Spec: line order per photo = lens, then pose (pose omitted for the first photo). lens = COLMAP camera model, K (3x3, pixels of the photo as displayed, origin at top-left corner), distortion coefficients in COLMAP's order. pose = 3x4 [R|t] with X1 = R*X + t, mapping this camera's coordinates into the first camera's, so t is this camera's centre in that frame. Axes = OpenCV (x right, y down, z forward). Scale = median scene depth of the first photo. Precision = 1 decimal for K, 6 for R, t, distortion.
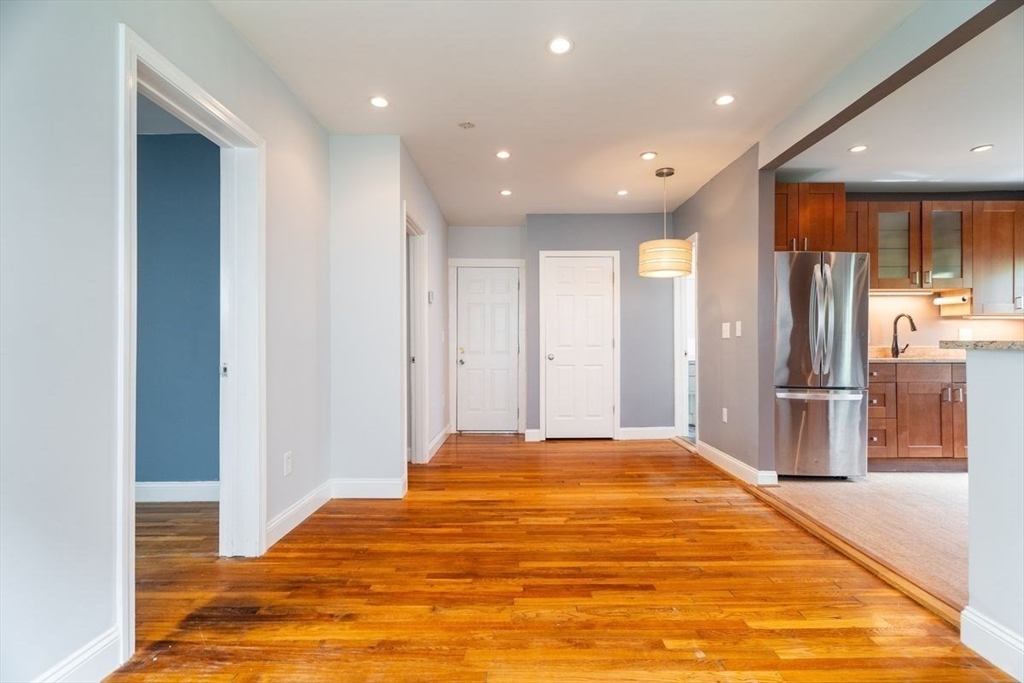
lens RADIAL K [[484.2, 0, 509.4], [0, 484.2, 344.1], [0, 0, 1]] dist [-0.002279, 0.000837]
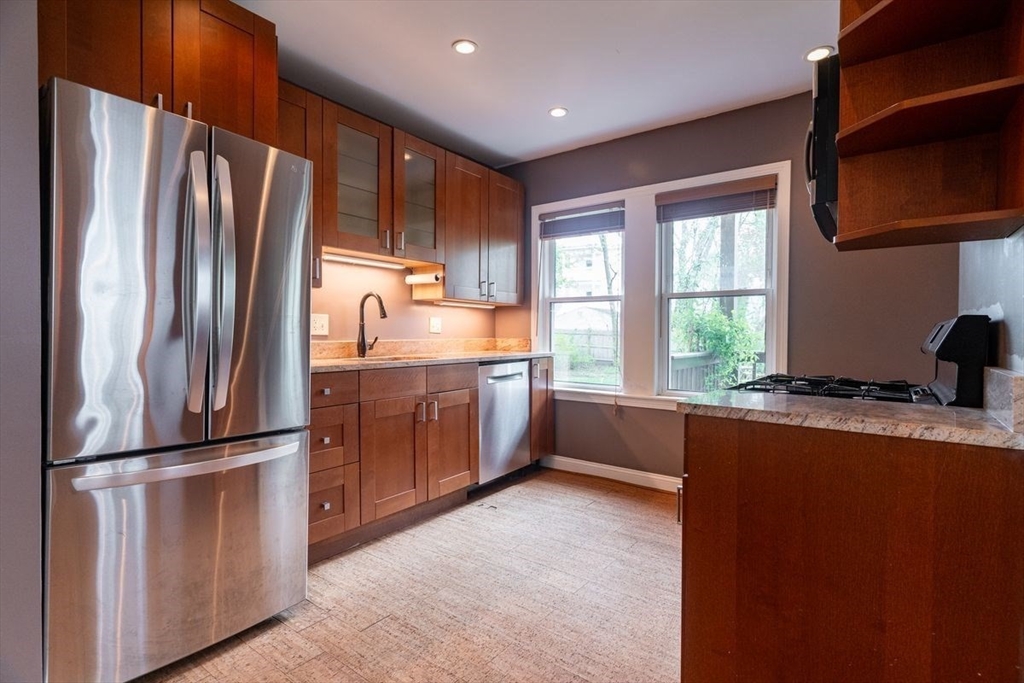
lens RADIAL K [[484.2, 0, 515.7], [0, 484.2, 339.9], [0, 0, 1]] dist [-0.002279, 0.000837]
pose [[0.578755, -0.007411, 0.815467, 0.396274], [-0.008011, 0.999859, 0.014772, -0.008114], [-0.815462, -0.015082, 0.578614, 0.463313]]
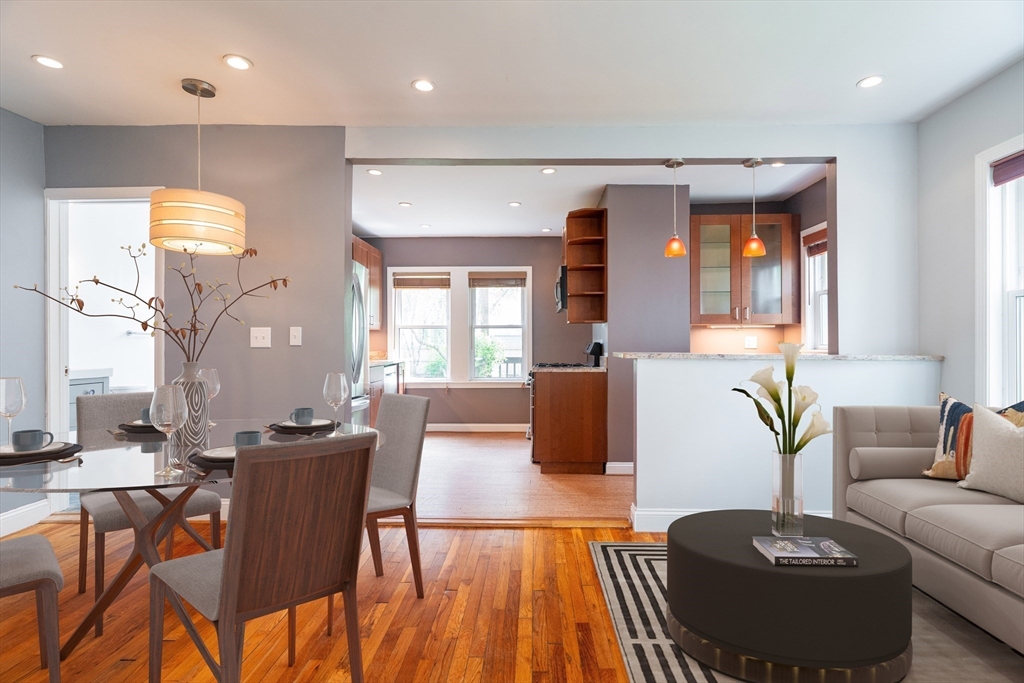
lens RADIAL K [[504.4, 0, 519.3], [0, 504.4, 341.8], [0, 0, 1]] dist [0.000818, 0.000077]
pose [[0.002530, 0.007858, 0.999966, -0.346770], [-0.000712, 0.999969, -0.007856, -0.013852], [-0.999997, -0.000692, 0.002536, 0.579901]]
